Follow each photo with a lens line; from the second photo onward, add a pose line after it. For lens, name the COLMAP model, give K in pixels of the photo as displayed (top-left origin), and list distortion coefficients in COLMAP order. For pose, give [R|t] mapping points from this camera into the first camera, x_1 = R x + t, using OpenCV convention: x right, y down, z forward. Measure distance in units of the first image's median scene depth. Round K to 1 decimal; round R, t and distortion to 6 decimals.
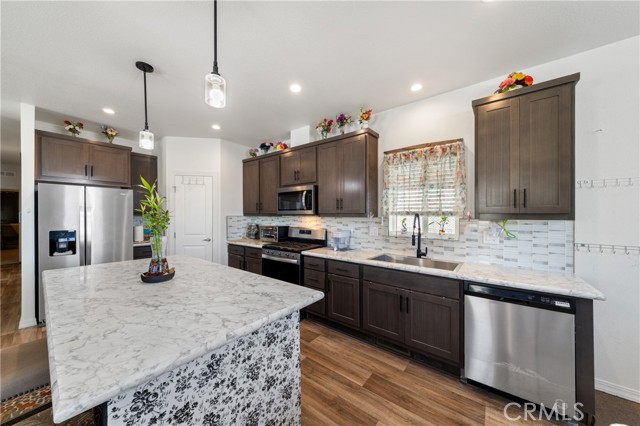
lens RADIAL K [[222.4, 0, 317.2], [0, 222.4, 211.7], [0, 0, 1]] dist [0.003956, -0.001780]
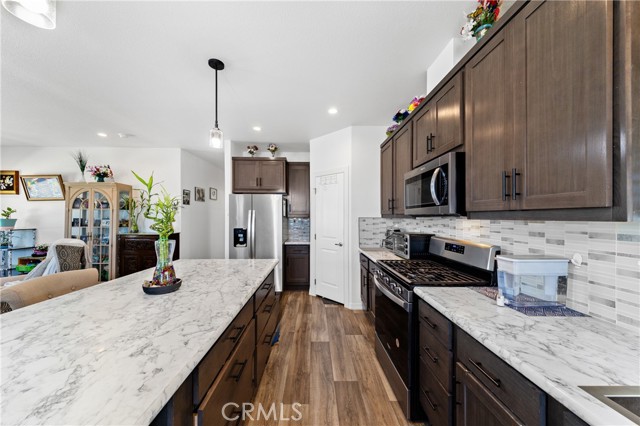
lens RADIAL K [[222.4, 0, 317.0], [0, 222.4, 216.6], [0, 0, 1]] dist [0.003956, -0.001780]
pose [[0.630426, -0.003757, -0.776240, 0.163284], [0.012212, 0.999913, 0.005078, 0.011183], [0.776153, -0.012680, 0.630417, 0.448057]]
